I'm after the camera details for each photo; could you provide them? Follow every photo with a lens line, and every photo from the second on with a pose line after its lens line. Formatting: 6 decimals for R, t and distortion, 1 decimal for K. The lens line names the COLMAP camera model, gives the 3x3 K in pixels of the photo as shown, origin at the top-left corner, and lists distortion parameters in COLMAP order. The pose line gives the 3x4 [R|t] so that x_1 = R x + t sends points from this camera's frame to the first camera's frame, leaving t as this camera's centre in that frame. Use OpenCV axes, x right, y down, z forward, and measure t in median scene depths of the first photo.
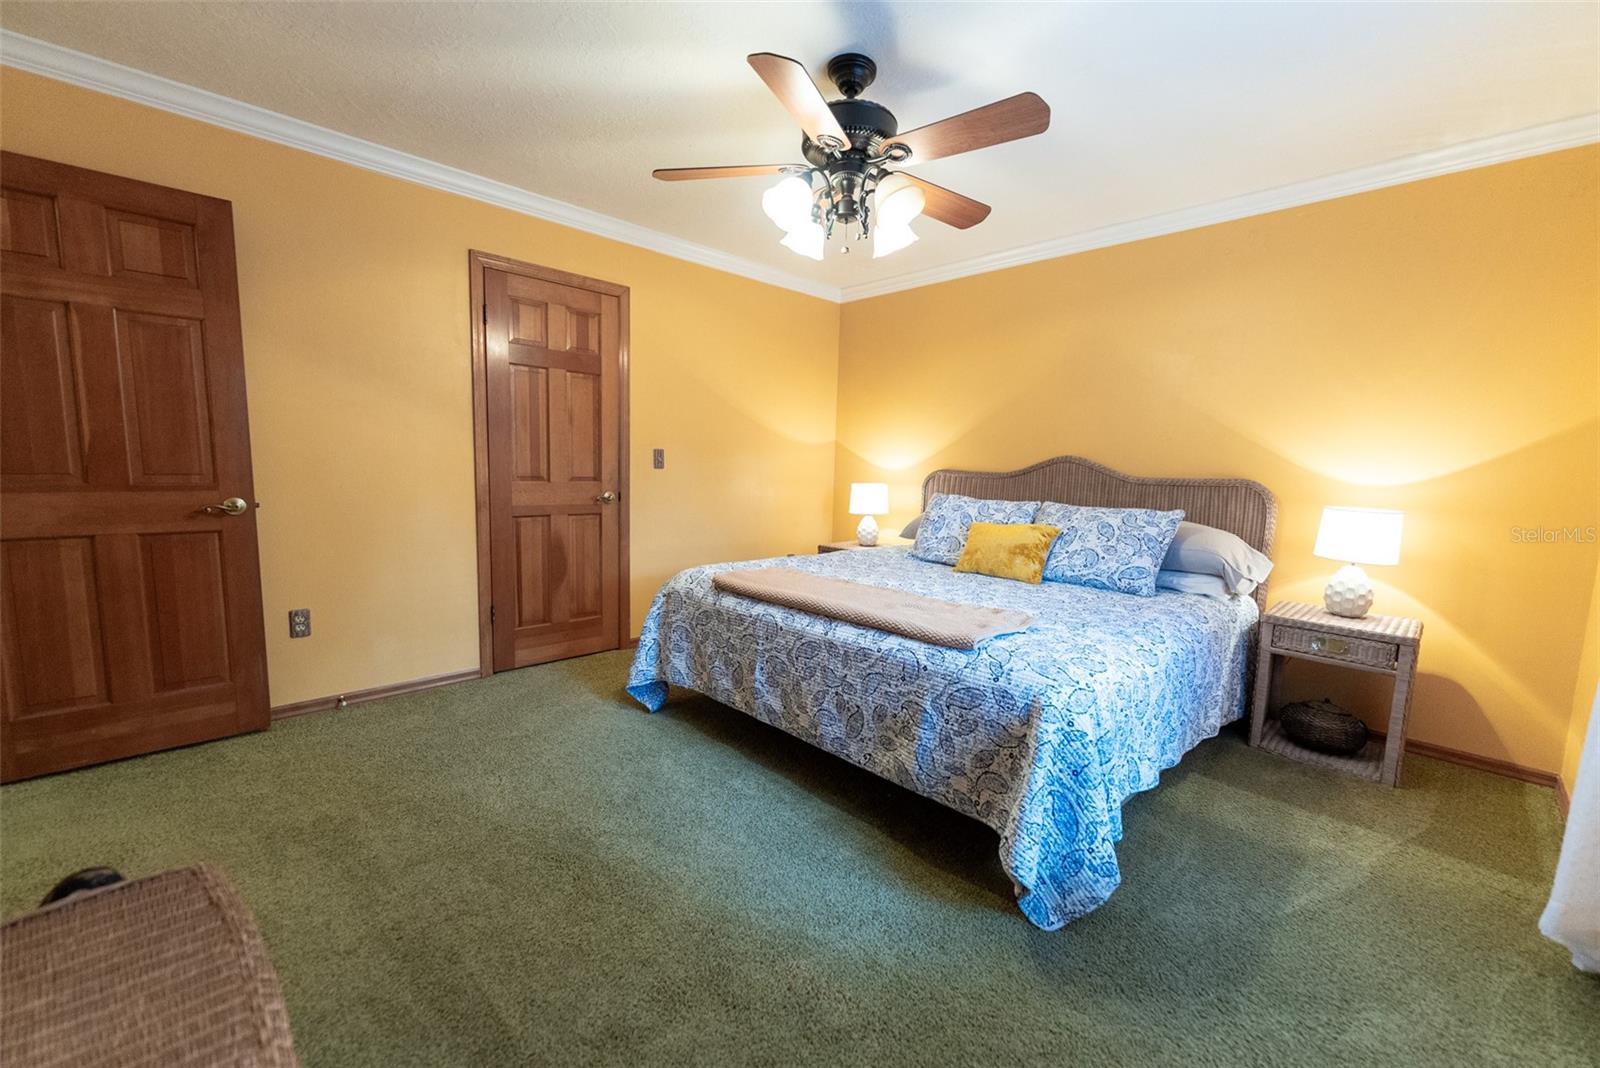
lens RADIAL K [[634.4, 0, 786.1], [0, 634.4, 547.1], [0, 0, 1]] dist [0.001893, 0.000302]
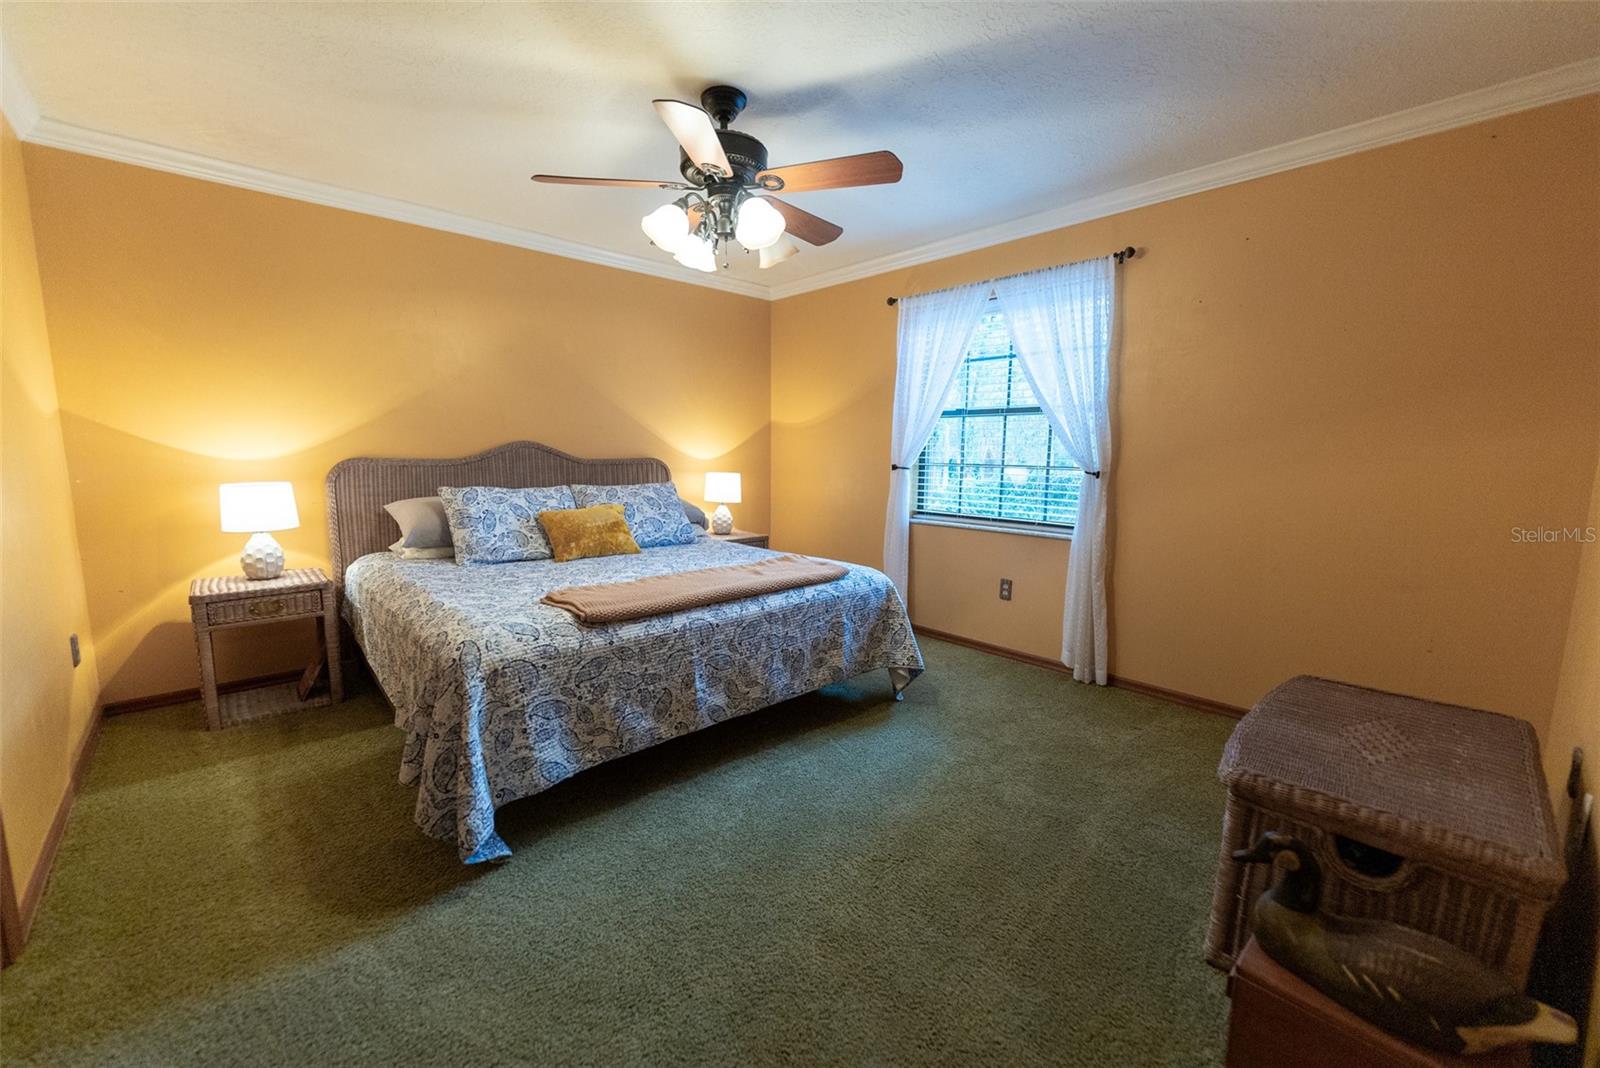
lens RADIAL K [[634.4, 0, 787.8], [0, 634.4, 525.8], [0, 0, 1]] dist [0.001893, 0.000302]
pose [[0.029747, -0.145341, 0.988934, -0.948739], [0.119369, 0.982808, 0.140850, -0.153726], [-0.992404, 0.113858, 0.046585, 0.783381]]
